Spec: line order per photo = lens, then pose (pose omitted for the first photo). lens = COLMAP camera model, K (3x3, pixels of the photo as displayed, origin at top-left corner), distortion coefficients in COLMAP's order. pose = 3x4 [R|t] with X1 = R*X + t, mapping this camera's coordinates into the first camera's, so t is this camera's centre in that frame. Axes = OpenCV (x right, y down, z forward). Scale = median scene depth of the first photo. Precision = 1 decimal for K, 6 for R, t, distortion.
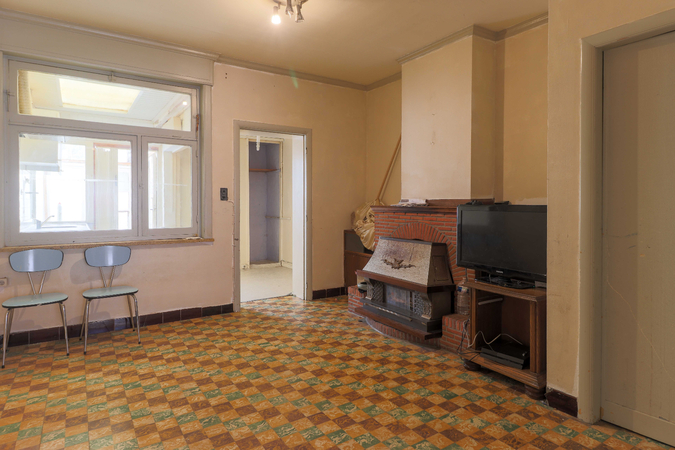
lens RADIAL K [[396.2, 0, 343.8], [0, 396.2, 214.1], [0, 0, 1]] dist [0.021416, -0.000395]
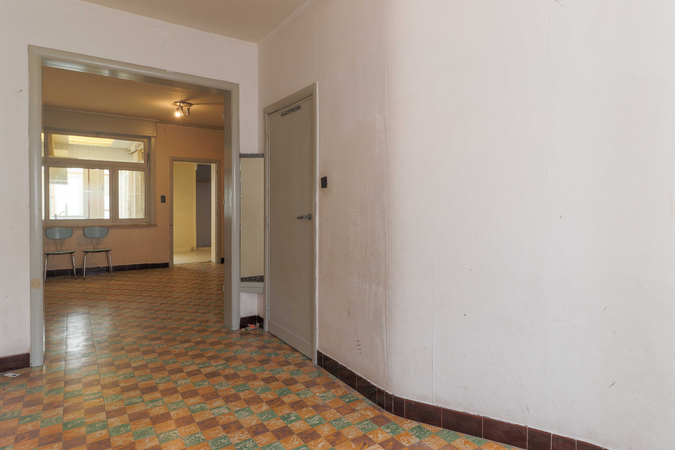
lens RADIAL K [[396.2, 0, 335.2], [0, 396.2, 220.7], [0, 0, 1]] dist [0.021416, -0.000395]
pose [[0.999959, 0.007046, -0.005773, 0.459189], [-0.006965, 0.999878, 0.013946, 0.014609], [0.005871, -0.013906, 0.999886, -0.732410]]
